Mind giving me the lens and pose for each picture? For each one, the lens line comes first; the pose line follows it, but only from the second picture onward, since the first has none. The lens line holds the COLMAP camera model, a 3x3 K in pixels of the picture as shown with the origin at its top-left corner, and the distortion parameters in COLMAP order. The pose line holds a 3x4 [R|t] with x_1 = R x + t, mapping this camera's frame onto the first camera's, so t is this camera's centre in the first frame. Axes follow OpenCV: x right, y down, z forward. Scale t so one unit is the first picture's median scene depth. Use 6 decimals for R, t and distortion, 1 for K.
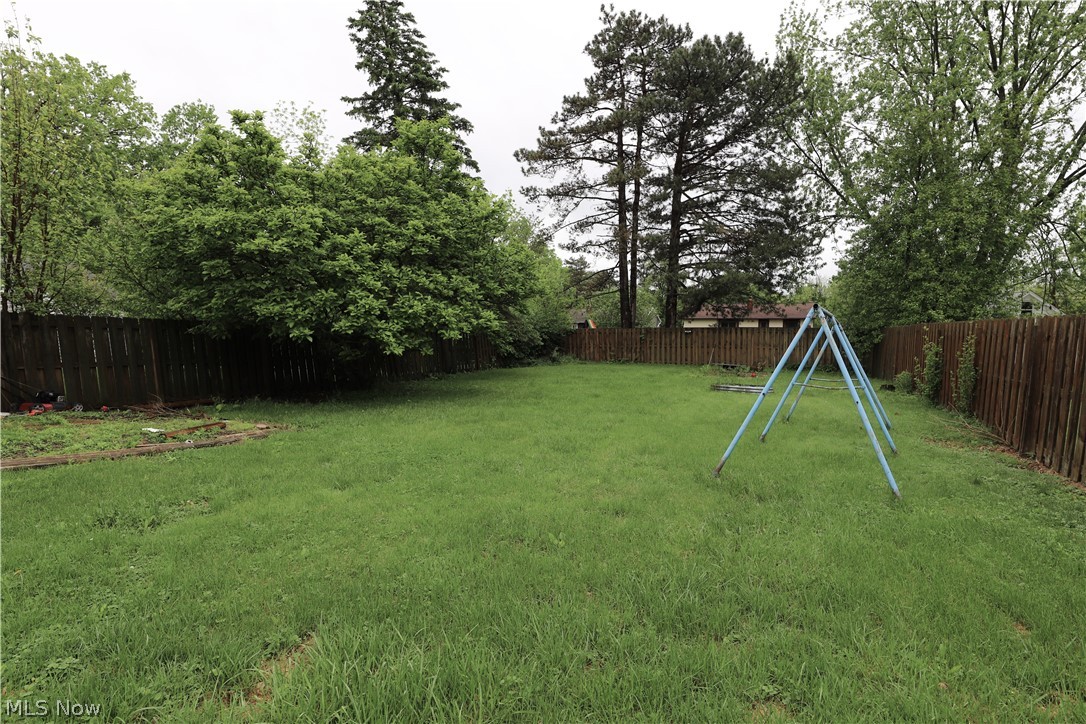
lens RADIAL K [[542.9, 0, 543.0], [0, 542.9, 362.0], [0, 0, 1]] dist [0.001612, 0.000243]
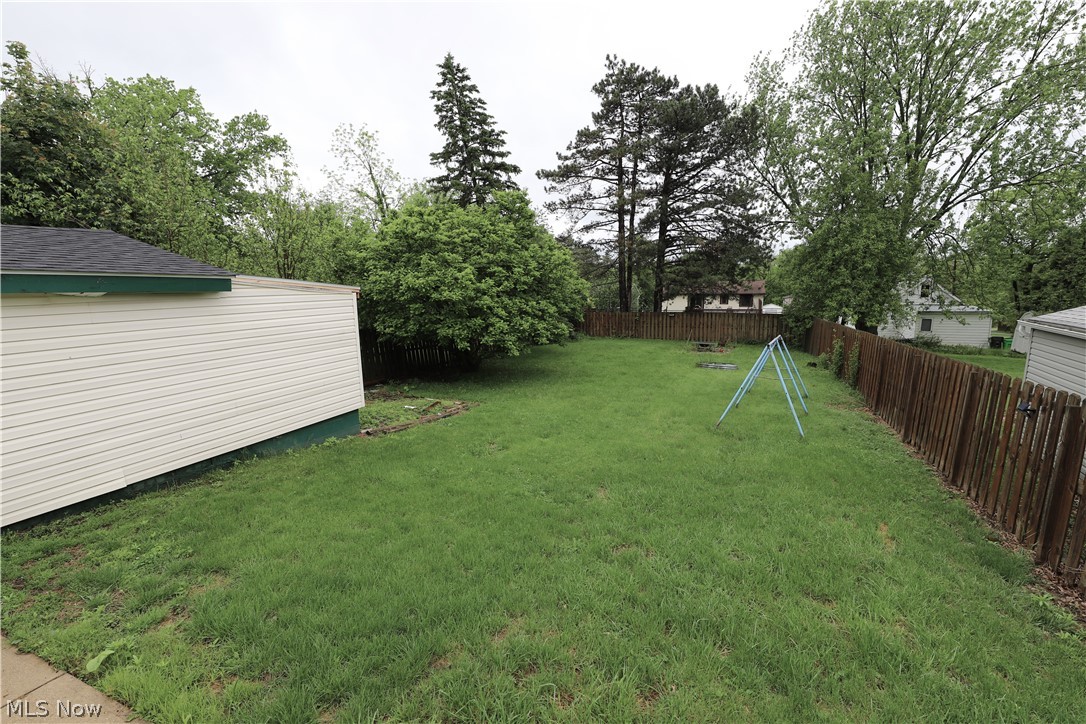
lens RADIAL K [[473.2, 0, 543.0], [0, 473.2, 362.0], [0, 0, 1]] dist [0.000147, -0.000104]
pose [[0.999514, -0.010844, 0.029219, -0.089078], [0.008299, 0.996272, 0.085865, -0.045489], [-0.030041, -0.085581, 0.995878, -0.168307]]
